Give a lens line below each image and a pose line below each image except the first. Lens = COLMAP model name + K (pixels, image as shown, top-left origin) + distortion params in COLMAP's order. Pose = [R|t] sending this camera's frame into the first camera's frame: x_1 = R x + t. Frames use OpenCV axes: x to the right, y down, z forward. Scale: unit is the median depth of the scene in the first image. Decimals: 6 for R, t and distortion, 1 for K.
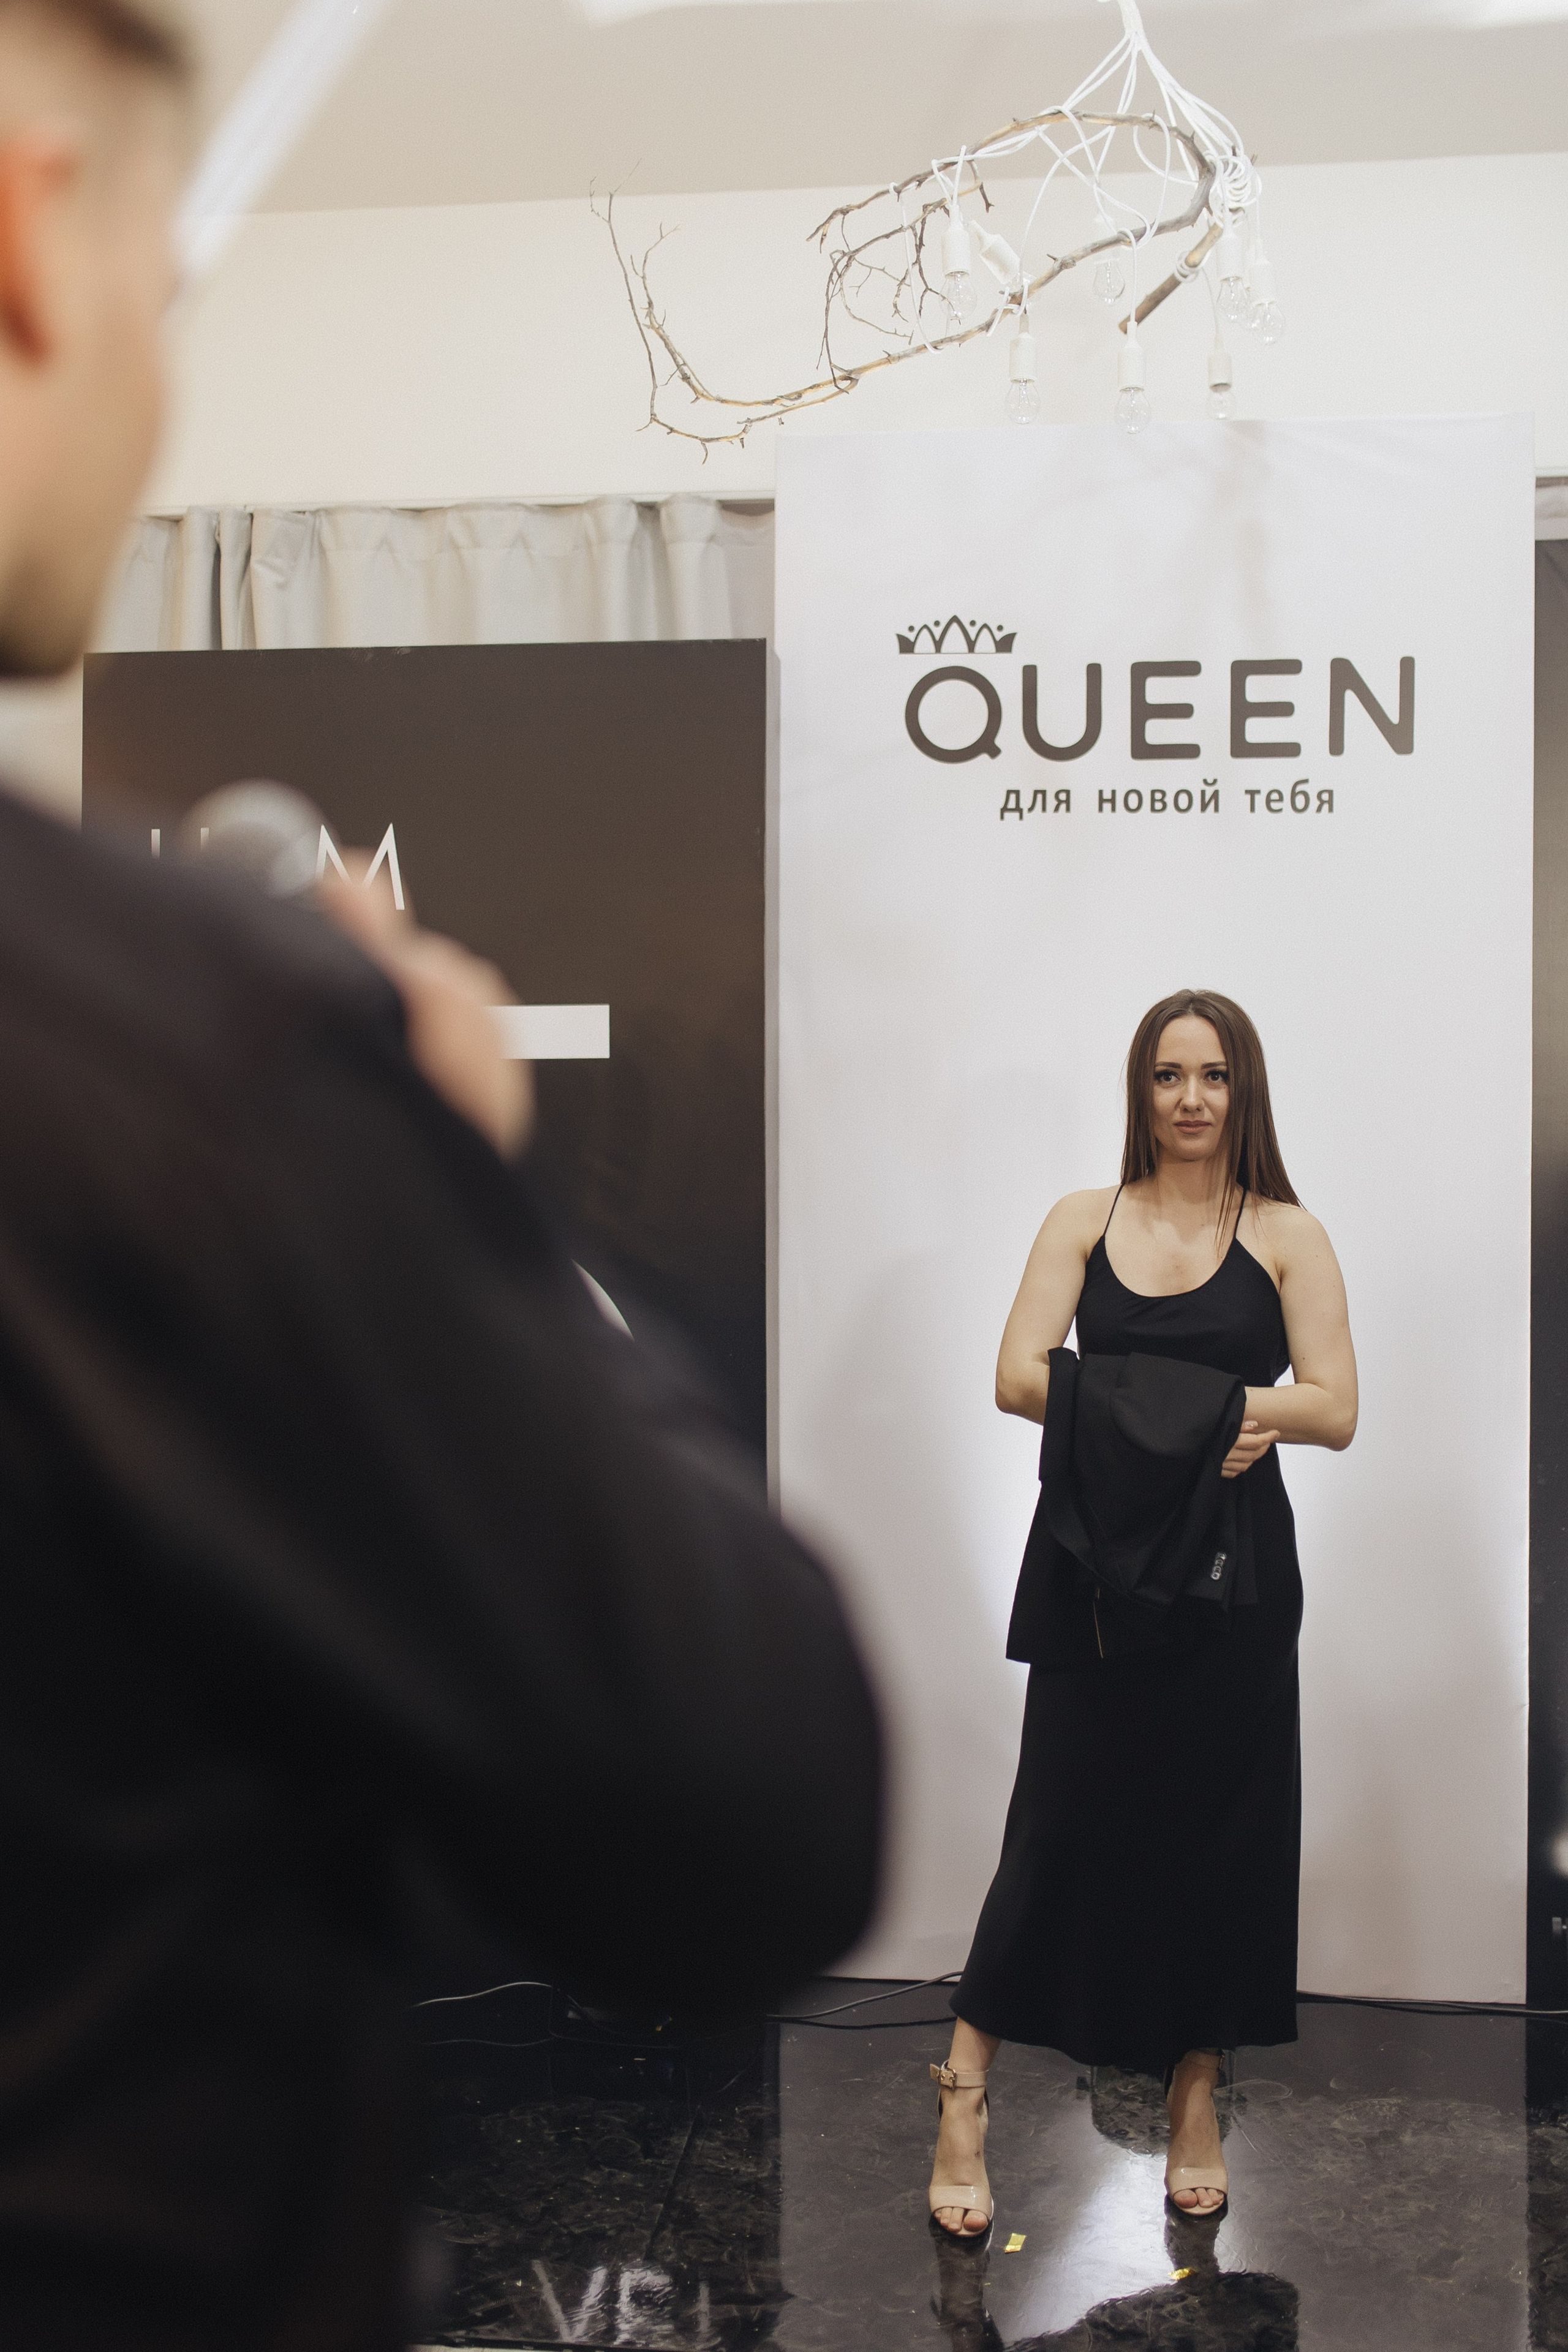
lens RADIAL K [[2335.4, 0, 801.6], [0, 2335.4, 1156.9], [0, 0, 1]] dist [-0.001886, 0.000000]
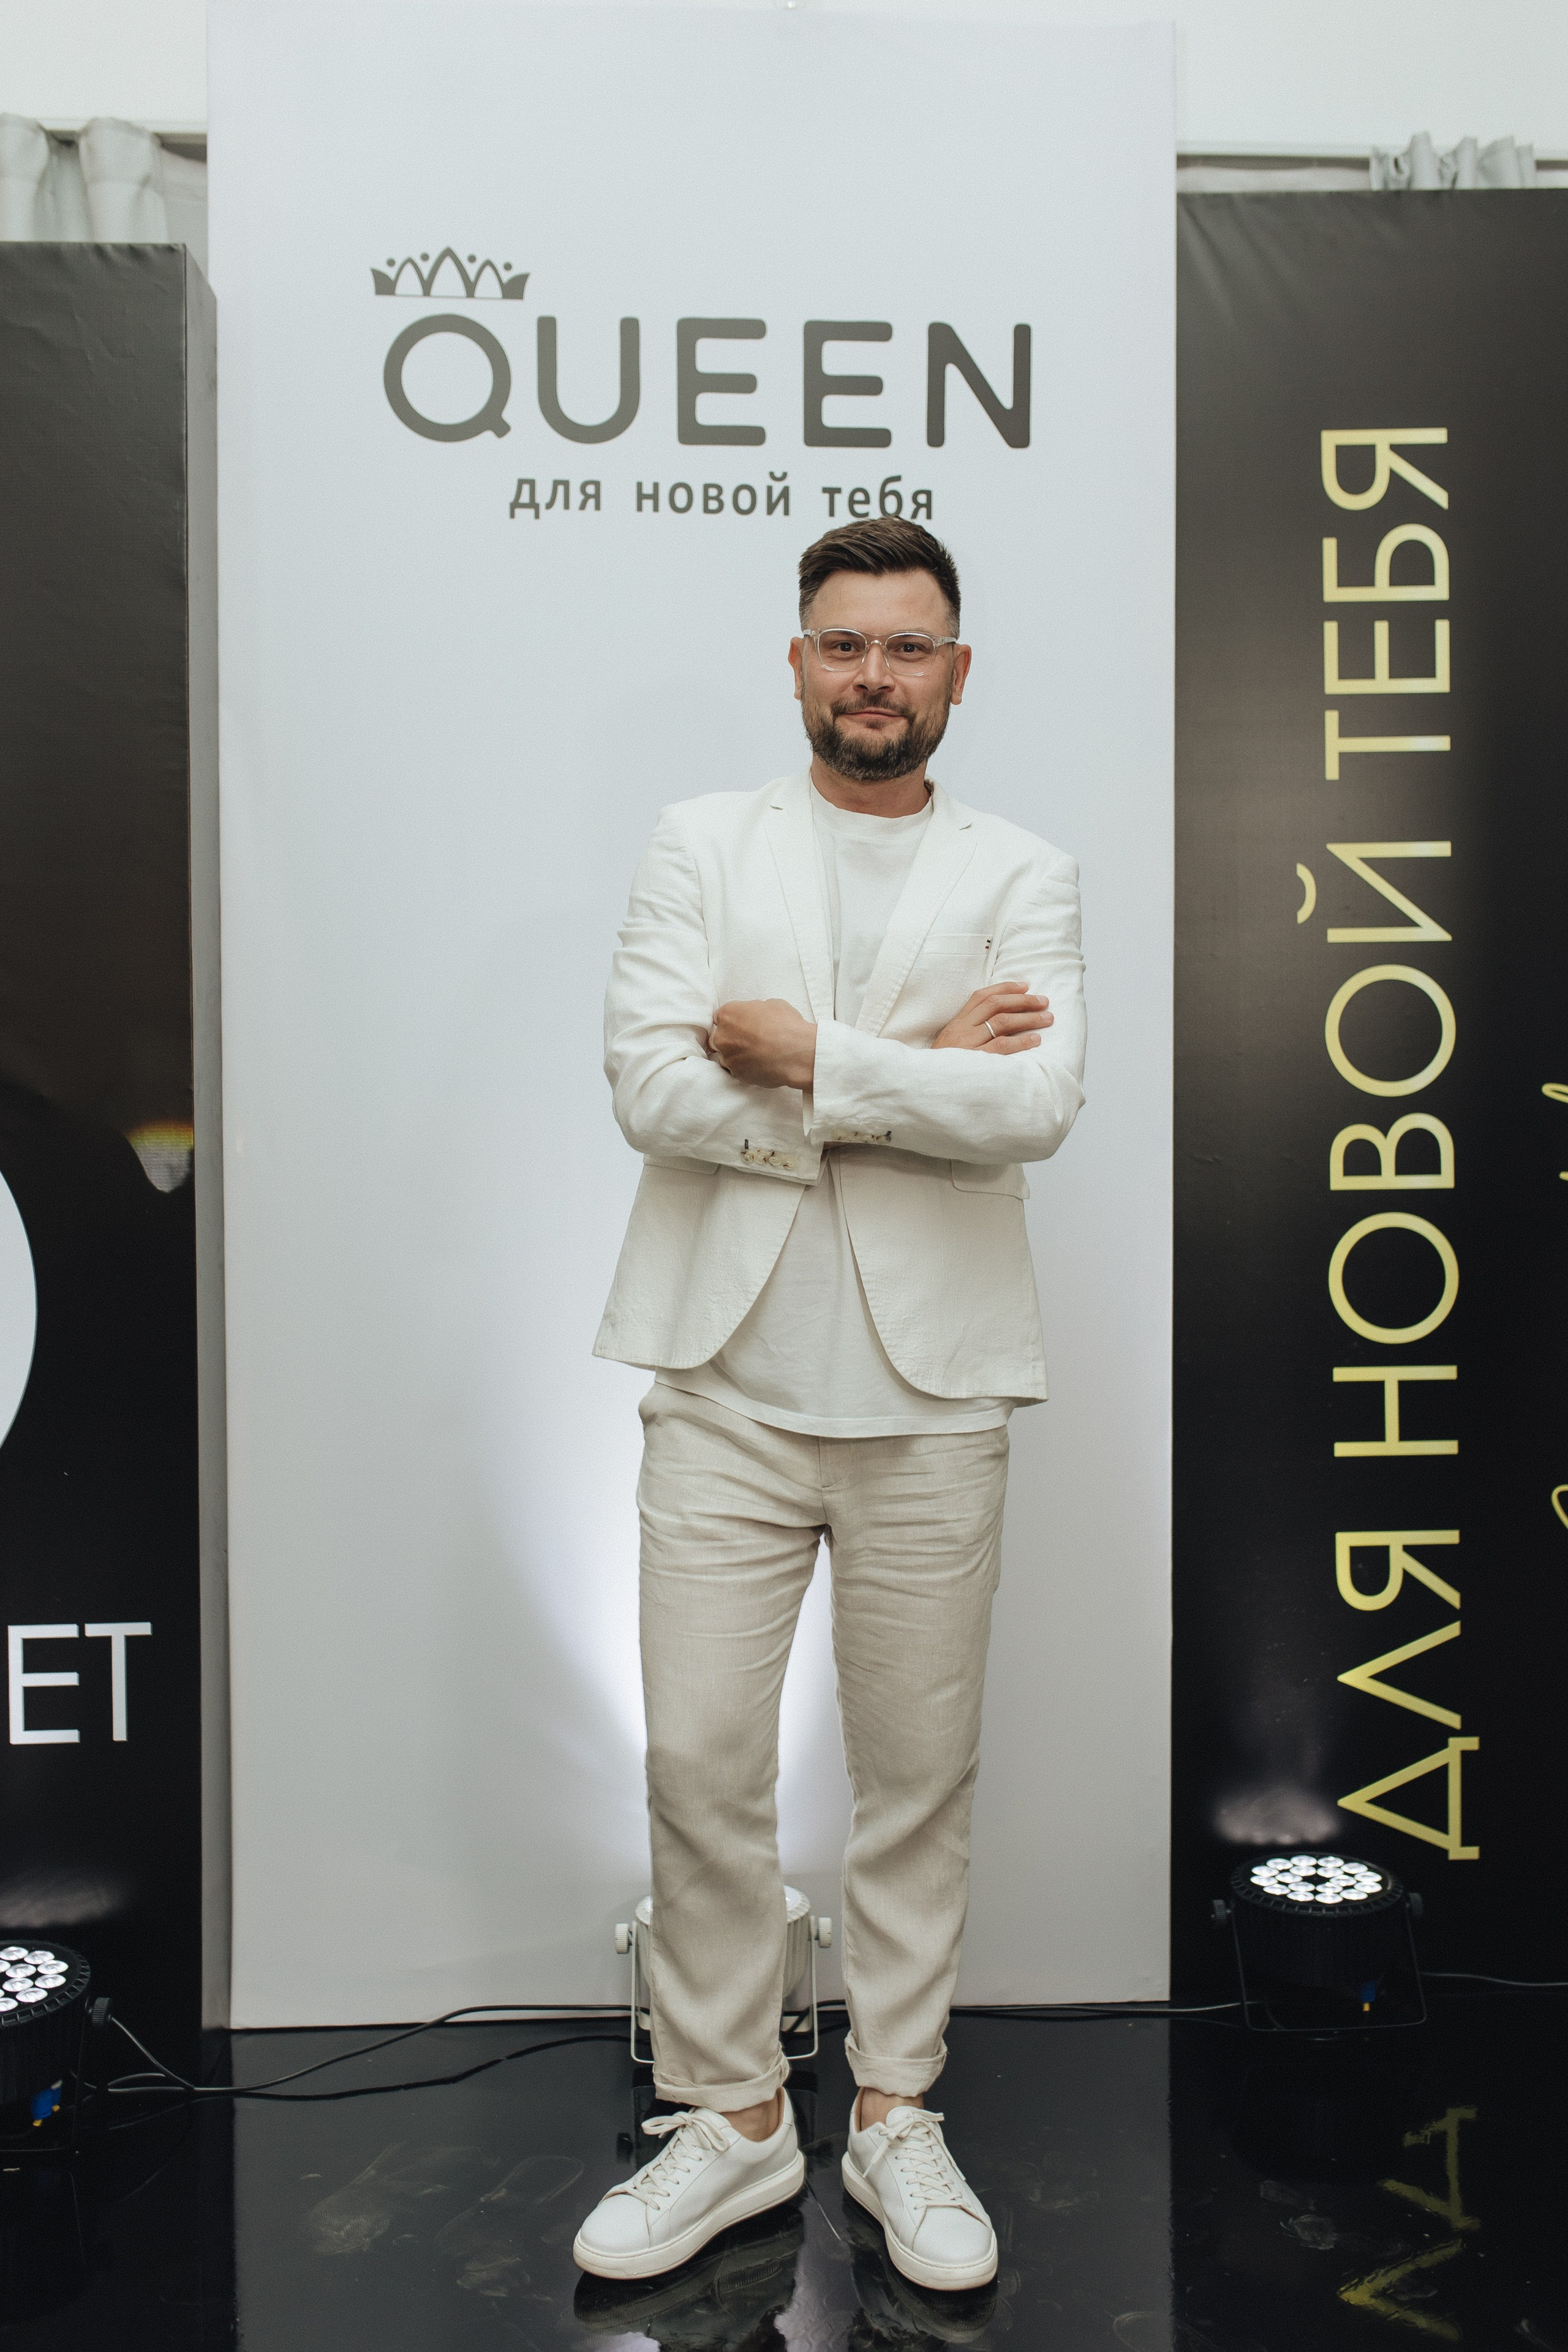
lens RADIAL K [[2335.4, 0, 792.8], [0, 2335.4, 1163.8], [0, 0, 1]] dist [-0.001886, 0.000000]
pose [[0.986050, -0.008042, 0.166256, 0.047619], [0.005170, 0.999830, 0.017700, 0.055808], [-0.166370, -0.016594, 0.985924, 0.223097]]
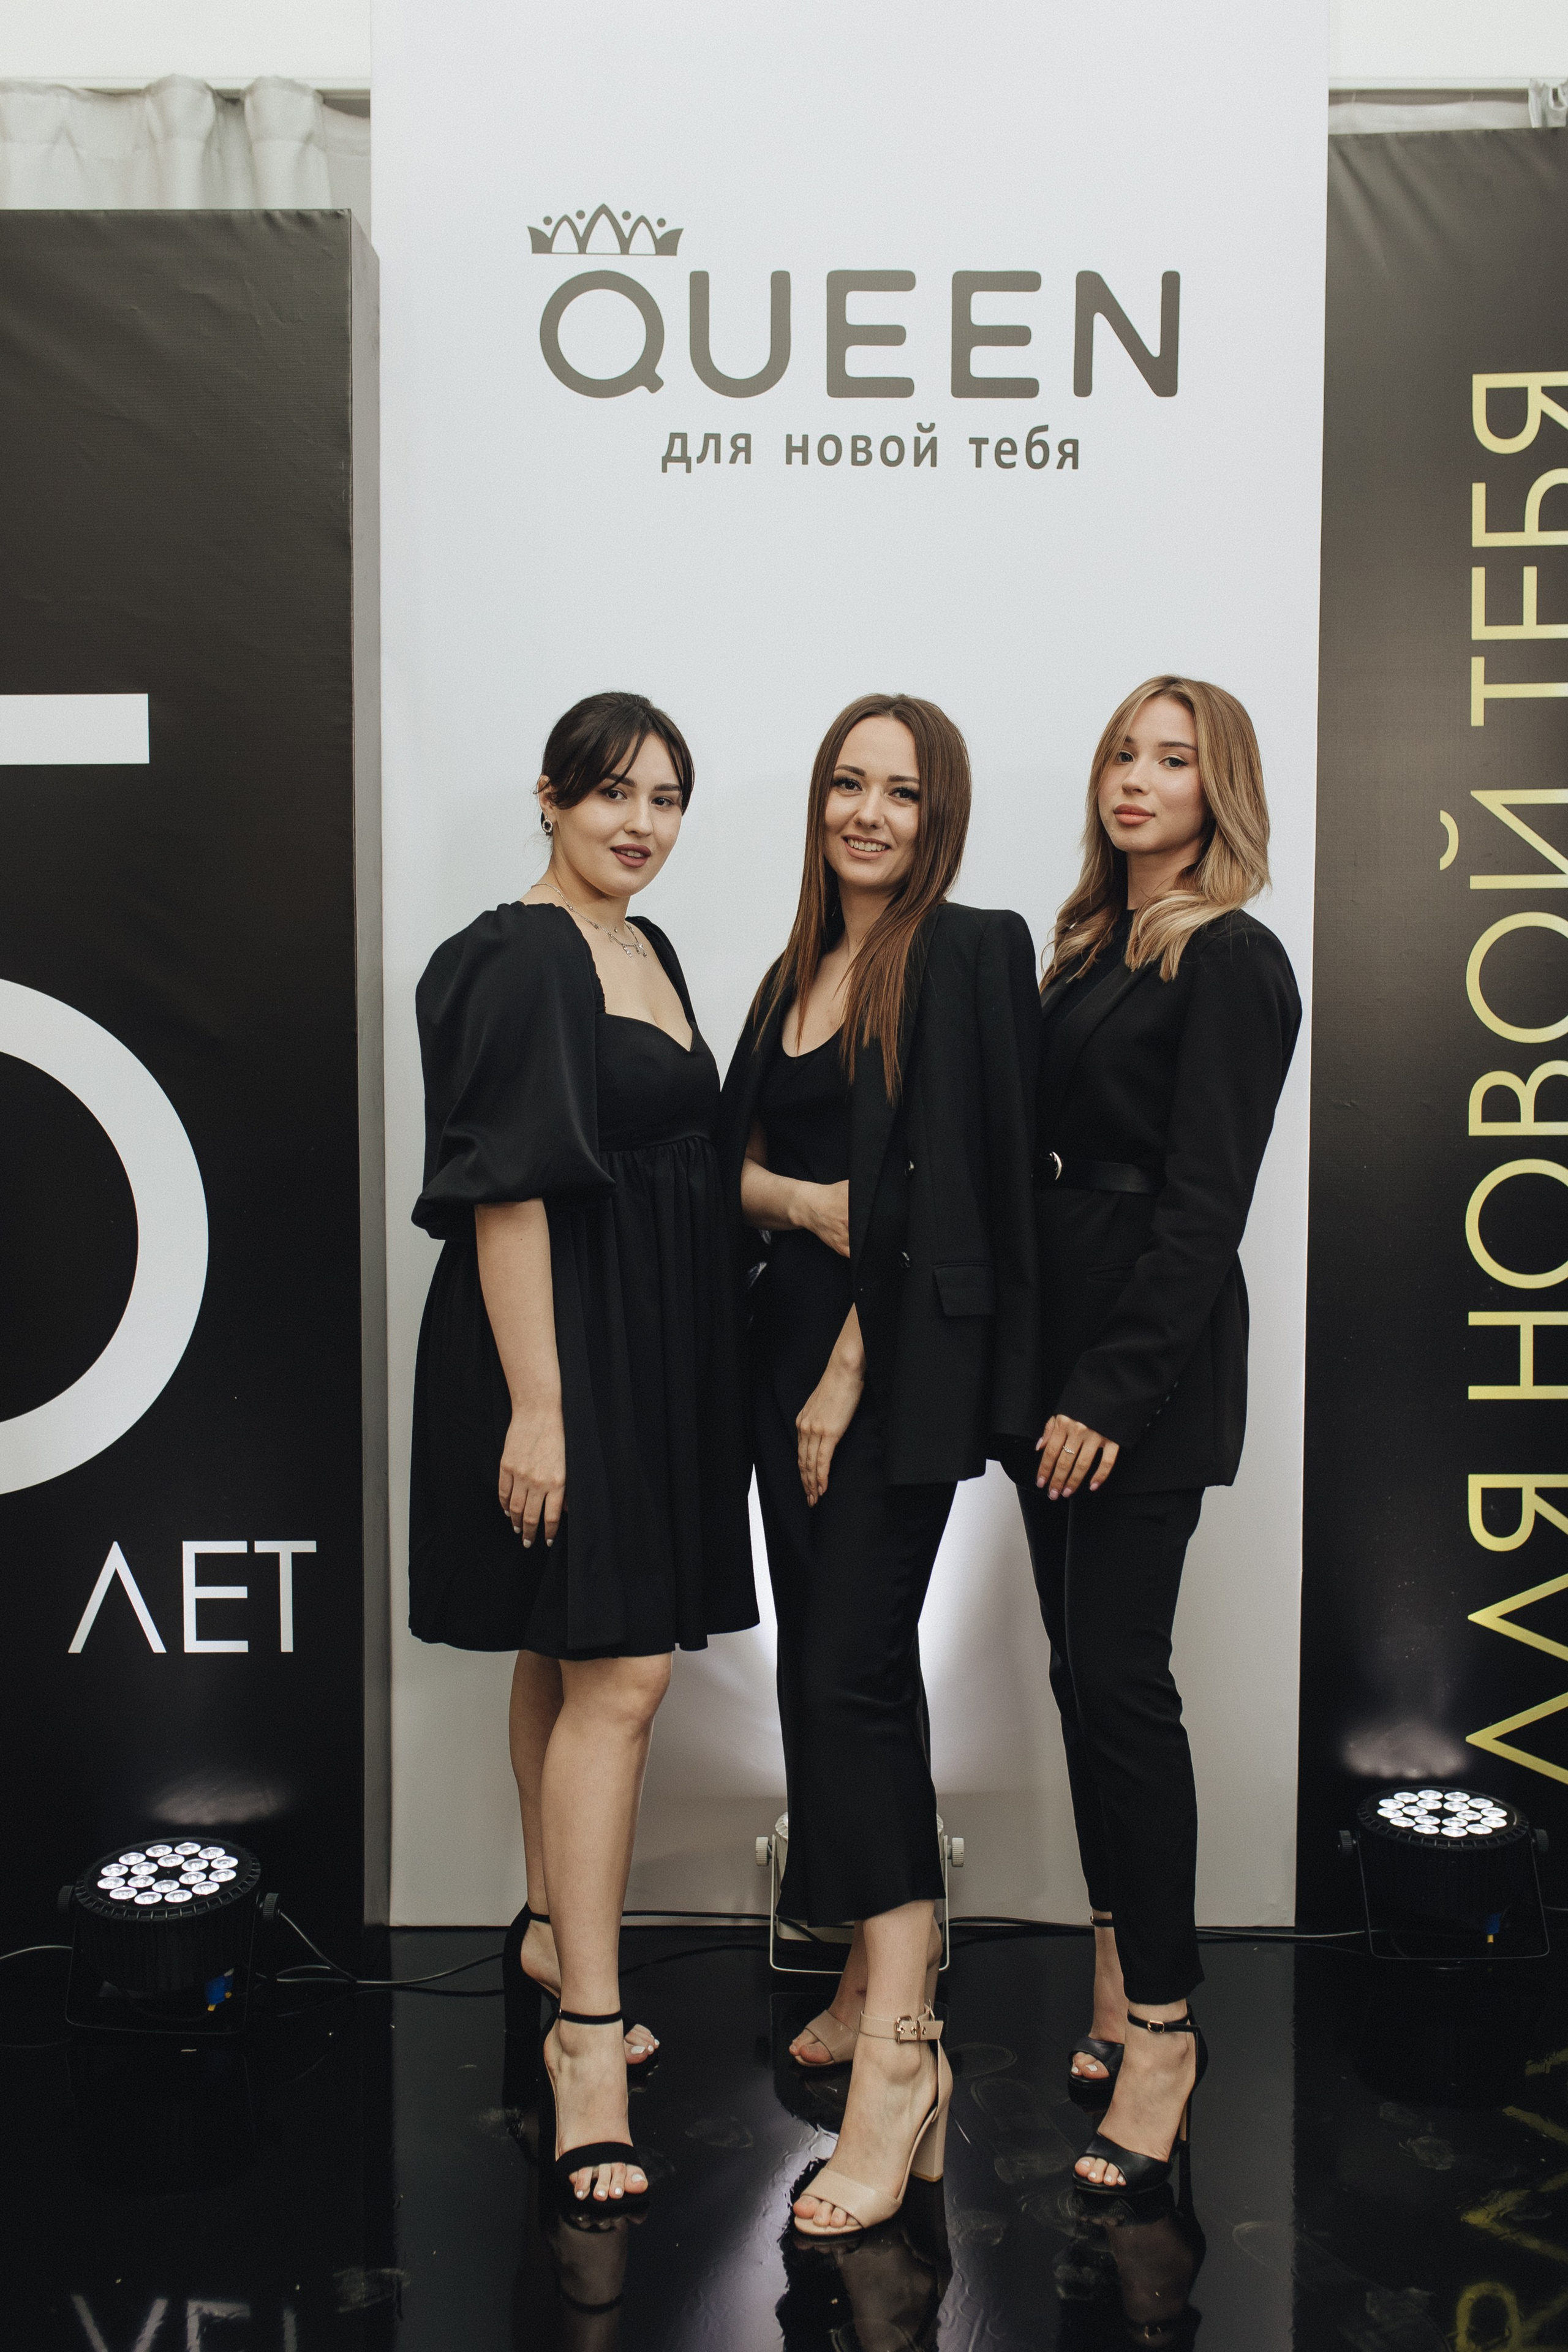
lens RADIAL K [[2335.4, 0, 780.3], [0, 2335.4, 1165.8], [0, 0, 1]] dist [-0.001886, 0.000000]
pose [[0.994769, -0.004321, 0.102062, 0.043667], [-0.000981, 0.998655, 0.051844, 0.048507], [-0.102149, -0.051673, 0.993426, 0.204140]]
